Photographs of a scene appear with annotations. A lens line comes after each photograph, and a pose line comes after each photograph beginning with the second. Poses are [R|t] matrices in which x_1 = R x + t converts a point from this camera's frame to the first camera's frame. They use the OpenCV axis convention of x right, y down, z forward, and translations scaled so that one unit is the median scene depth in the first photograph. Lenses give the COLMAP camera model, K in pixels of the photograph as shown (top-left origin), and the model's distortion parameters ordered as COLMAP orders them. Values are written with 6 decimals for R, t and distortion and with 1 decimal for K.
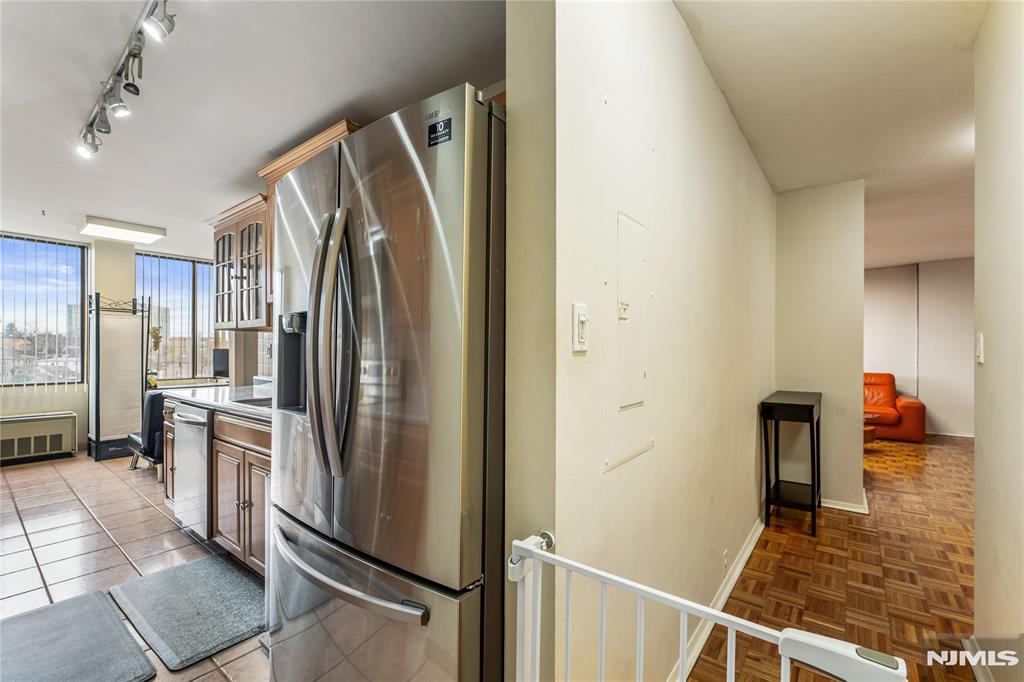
lens RADIAL K [[437.0, 0, 506.0], [0, 437.0, 348.3], [0, 0, 1]] dist [-0.004298, -0.000454]
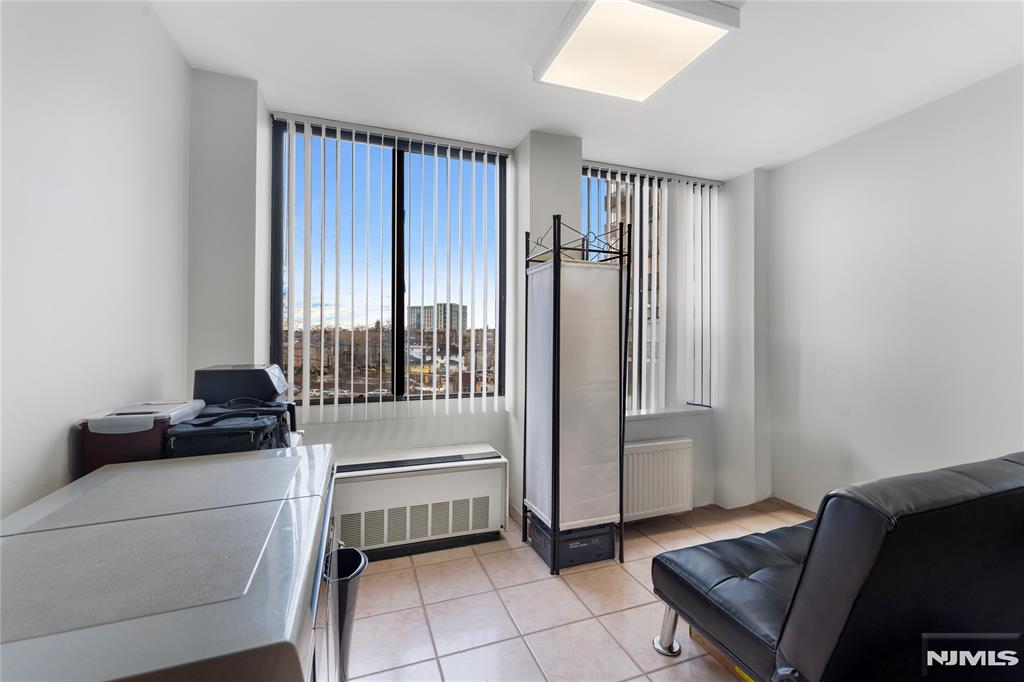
lens RADIAL K [[437.0, 0, 515.1], [0, 437.0, 339.2], [0, 0, 1]] dist [-0.004298, -0.000454]
pose [[0.850009, 0.002359, -0.526762, -0.715701], [-0.001314, 0.999996, 0.002357, 0.004864], [0.526766, -0.001311, 0.850009, 0.565427]]
